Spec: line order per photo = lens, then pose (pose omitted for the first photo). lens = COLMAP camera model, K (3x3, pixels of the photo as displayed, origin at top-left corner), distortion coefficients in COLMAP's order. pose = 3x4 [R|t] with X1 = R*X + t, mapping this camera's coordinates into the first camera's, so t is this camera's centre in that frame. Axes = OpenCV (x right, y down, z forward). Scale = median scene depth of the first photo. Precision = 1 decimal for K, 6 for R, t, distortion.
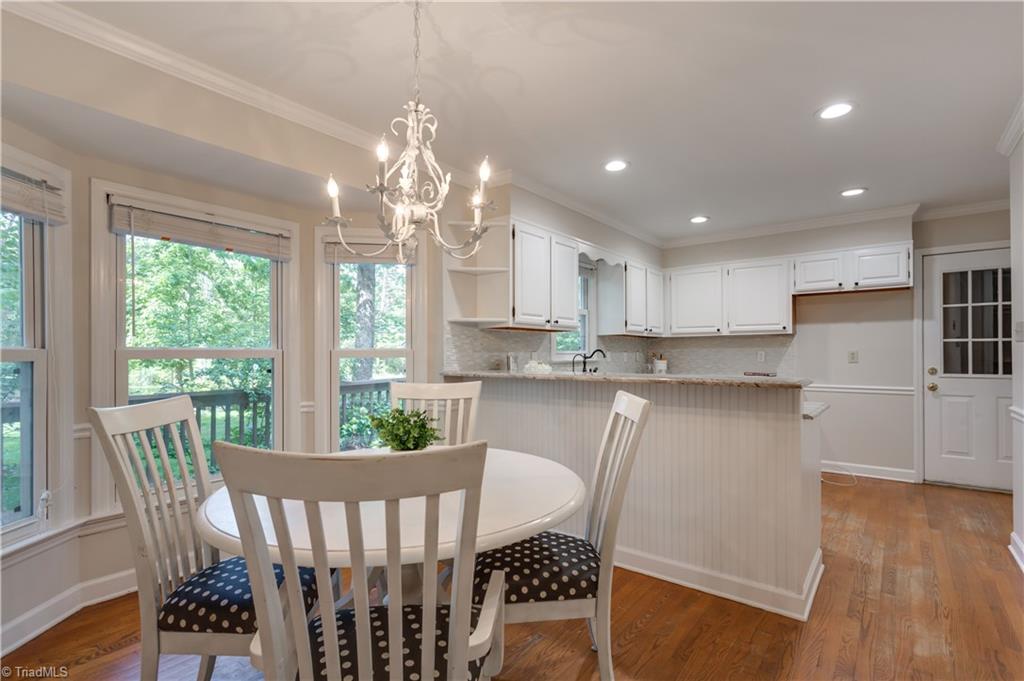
lens RADIAL K [[490.3, 0, 512.6], [0, 490.3, 348.3], [0, 0, 1]] dist [-0.000668, 0.000059]
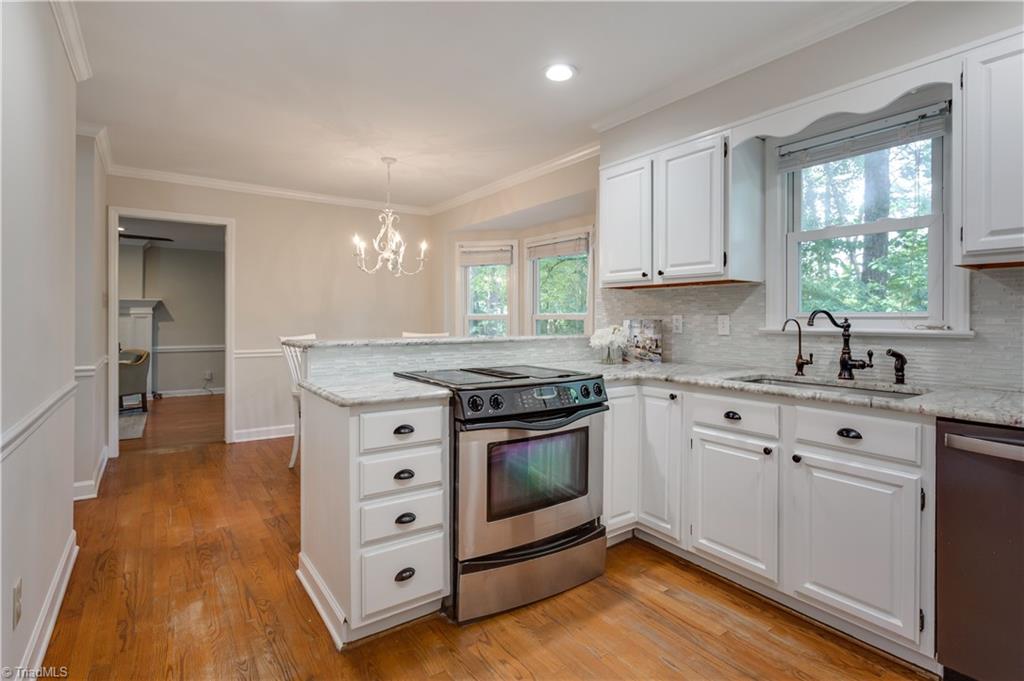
lens RADIAL K [[512.3, 0, 517.0], [0, 512.3, 323.0], [0, 0, 1]] dist [-0.004431, -0.000173]
pose [[-0.282158, 0.006705, -0.959345, 0.968098], [0.000588, 0.999977, 0.006816, 0.016215], [0.959368, 0.001359, -0.282155, 1.129997]]
